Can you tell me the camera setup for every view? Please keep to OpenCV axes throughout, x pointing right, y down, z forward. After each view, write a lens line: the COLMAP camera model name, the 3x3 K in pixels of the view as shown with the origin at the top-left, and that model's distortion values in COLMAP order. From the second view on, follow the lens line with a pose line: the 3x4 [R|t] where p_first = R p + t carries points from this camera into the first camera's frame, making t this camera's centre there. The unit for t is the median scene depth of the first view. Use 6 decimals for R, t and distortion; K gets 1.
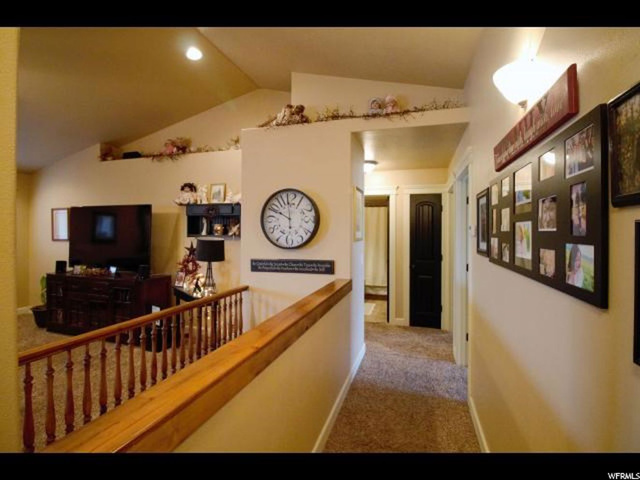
lens RADIAL K [[303.4, 0, 322.6], [0, 303.4, 229.0], [0, 0, 1]] dist [0.002836, -0.011825]
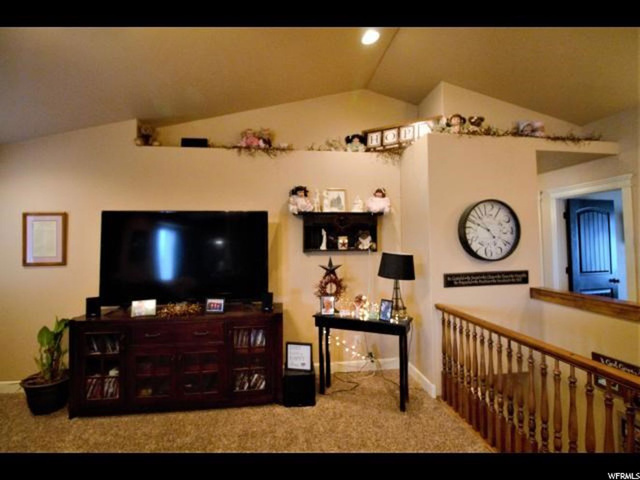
lens RADIAL K [[303.4, 0, 322.6], [0, 303.4, 229.0], [0, 0, 1]] dist [0.002836, -0.011825]
pose [[0.909136, 0.004278, 0.416478, -0.779606], [0.013309, 0.999138, -0.039315, -0.004410], [-0.416287, 0.041285, 0.908295, 0.259649]]
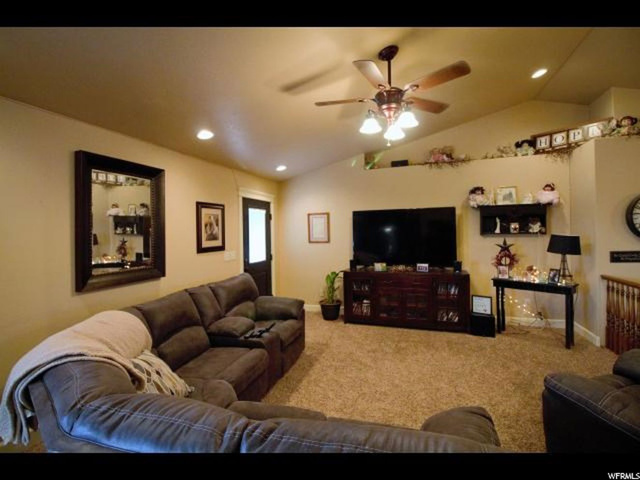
lens RADIAL K [[303.4, 0, 317.9], [0, 303.4, 231.1], [0, 0, 1]] dist [-0.000126, -0.013327]
pose [[0.998947, -0.023780, -0.039244, -1.060959], [0.023794, 0.999717, -0.000101, -0.003267], [0.039235, -0.000833, 0.999230, -0.142247]]
